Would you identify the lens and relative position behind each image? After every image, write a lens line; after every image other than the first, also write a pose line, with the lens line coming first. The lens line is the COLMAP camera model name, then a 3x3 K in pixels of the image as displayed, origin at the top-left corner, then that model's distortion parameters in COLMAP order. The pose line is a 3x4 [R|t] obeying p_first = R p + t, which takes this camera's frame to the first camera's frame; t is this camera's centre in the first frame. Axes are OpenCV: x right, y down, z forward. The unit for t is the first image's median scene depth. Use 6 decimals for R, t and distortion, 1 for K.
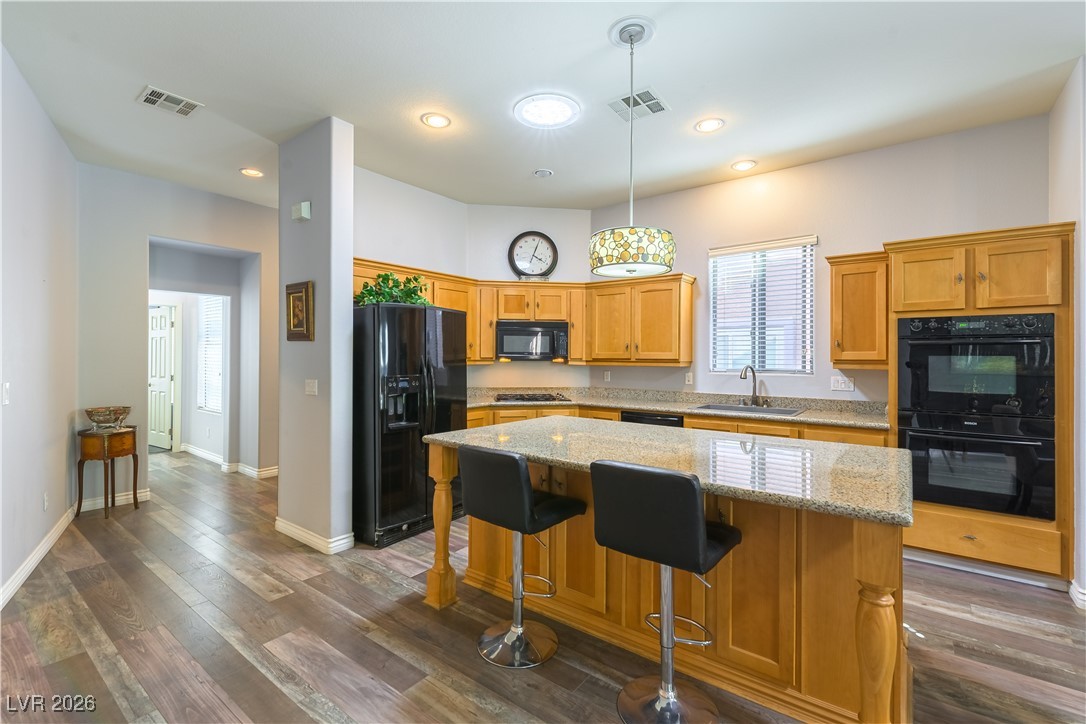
lens RADIAL K [[480.4, 0, 543.6], [0, 480.4, 383.5], [0, 0, 1]] dist [0.002069, 0.000009]
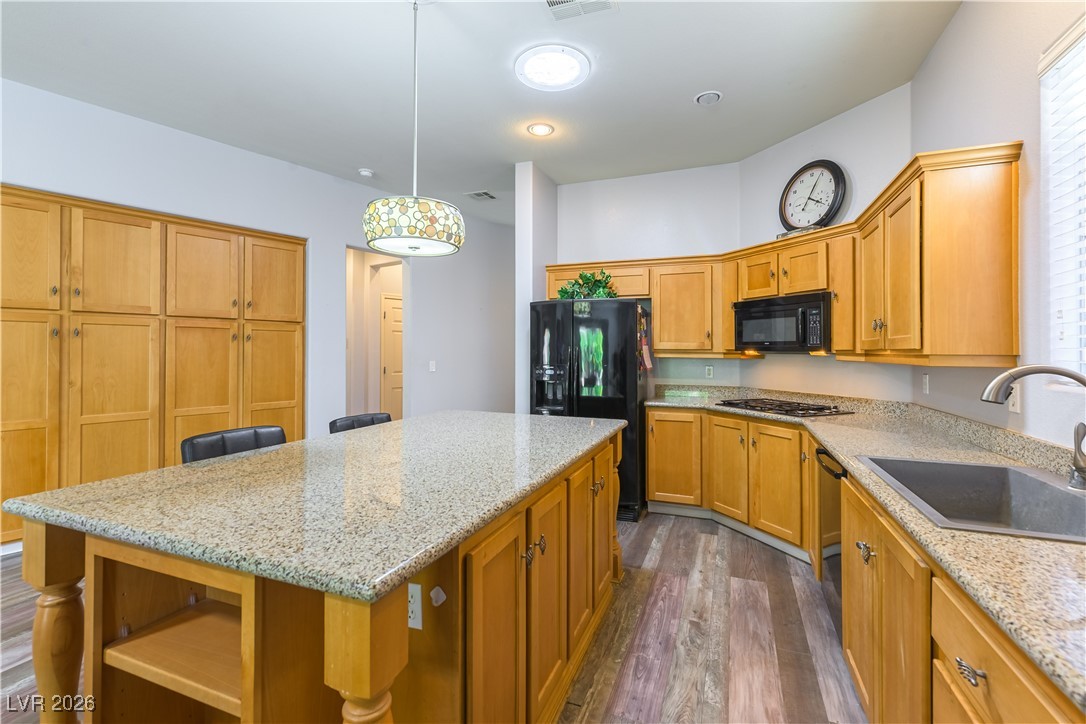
lens RADIAL K [[471.0, 0, 545.8], [0, 471.0, 367.7], [0, 0, 1]] dist [0.001979, 0.000387]
pose [[0.279002, 0.030549, -0.959805, 0.545237], [-0.058927, 0.998155, 0.014640, -0.017467], [0.958481, 0.052474, 0.280287, 0.493709]]
